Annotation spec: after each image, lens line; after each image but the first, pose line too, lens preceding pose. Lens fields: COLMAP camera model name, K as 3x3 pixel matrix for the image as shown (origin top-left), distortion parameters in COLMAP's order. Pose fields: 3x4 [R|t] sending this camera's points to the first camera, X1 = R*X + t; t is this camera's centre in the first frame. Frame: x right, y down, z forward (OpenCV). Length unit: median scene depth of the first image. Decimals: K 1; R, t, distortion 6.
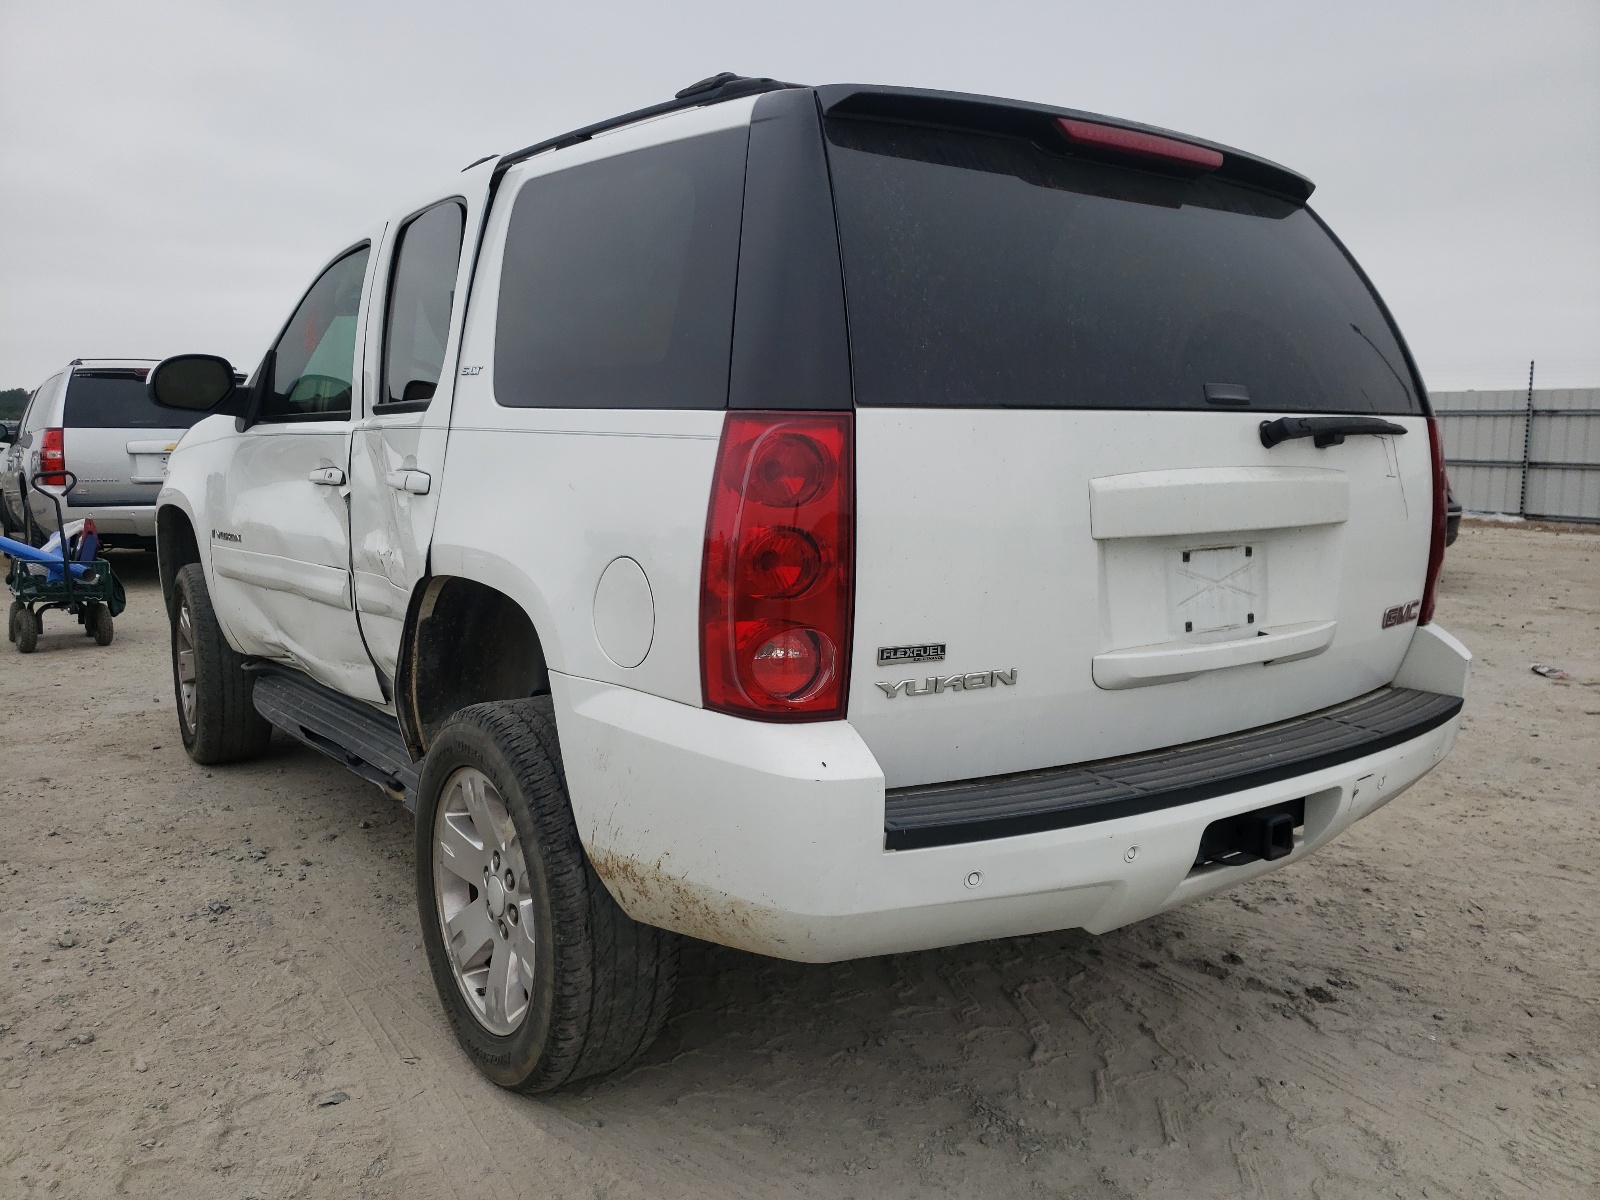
lens RADIAL K [[1490.0, 0, 799.9], [0, 1490.0, 609.6], [0, 0, 1]] dist [0.116567, 0.000000]
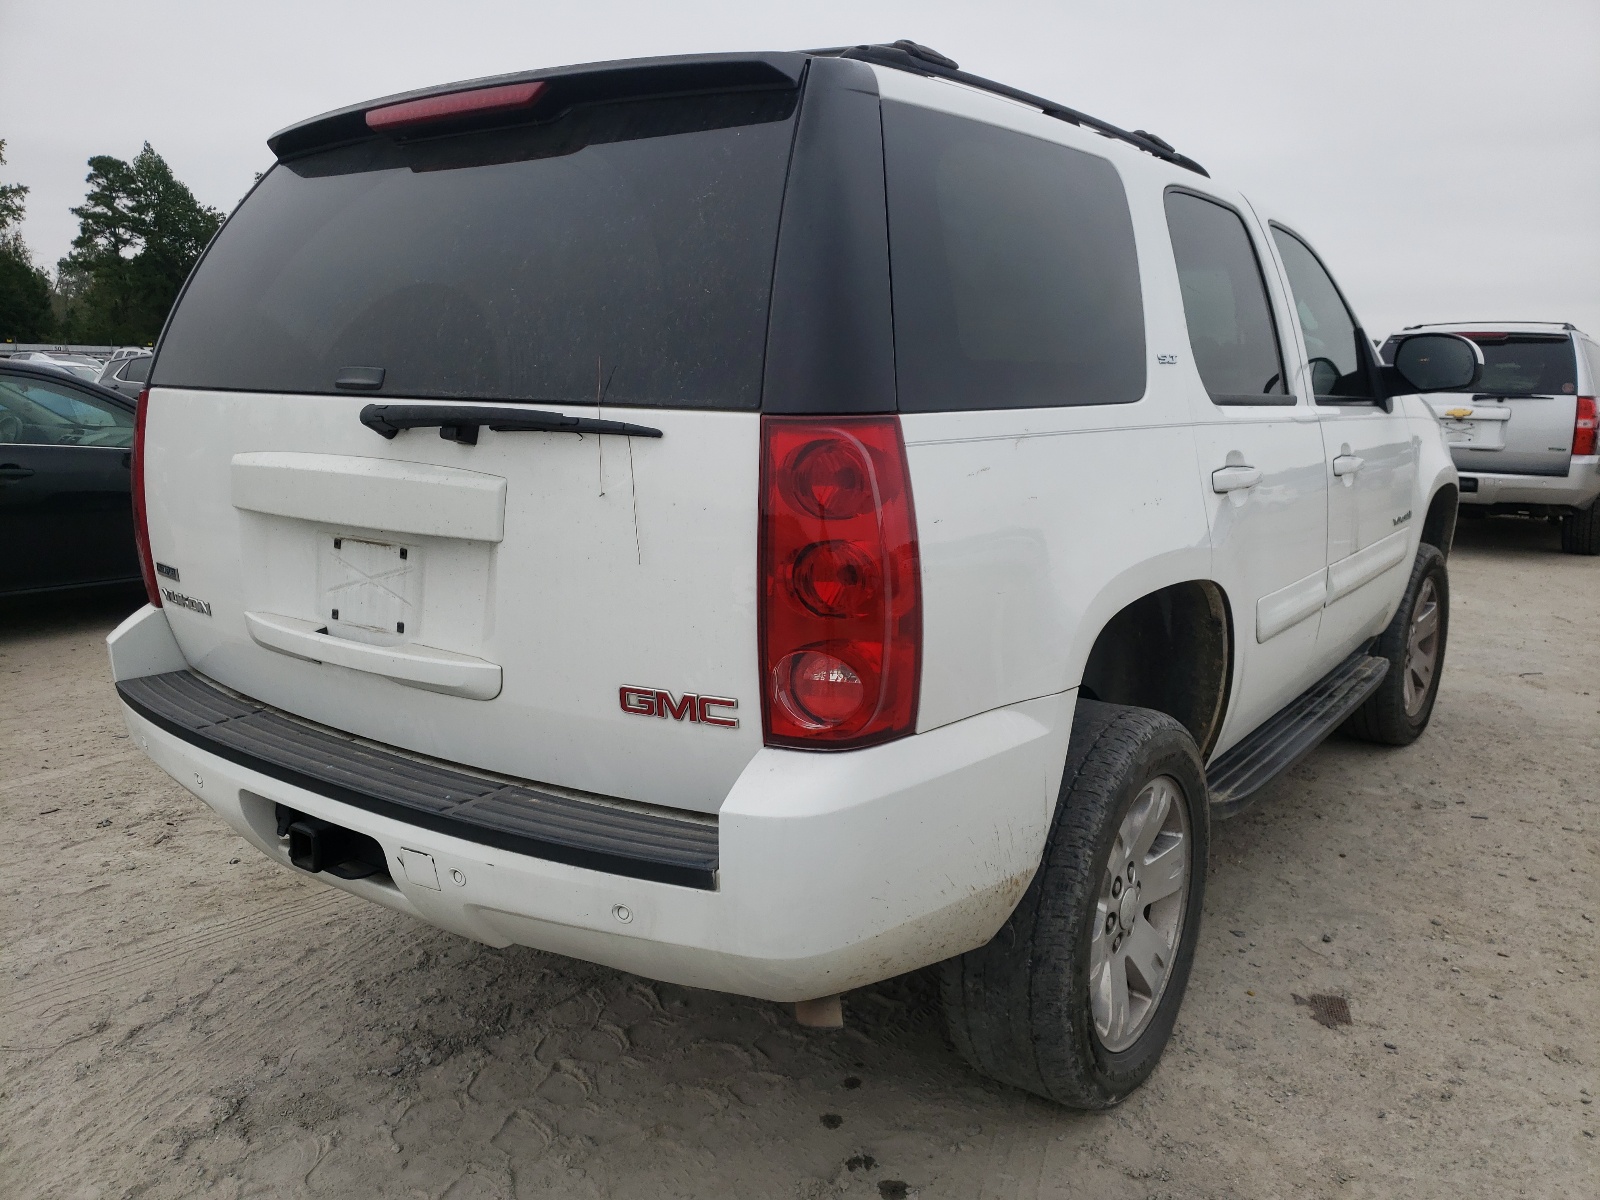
lens RADIAL K [[1214.8, 0, 805.8], [0, 1214.8, 596.1], [0, 0, 1]] dist [0.008816, 0.004403]
pose [[0.245594, 0.137021, -0.959640, 1.055606], [-0.157566, 0.982437, 0.099952, -0.123868], [0.956481, 0.126659, 0.262871, 1.039246]]
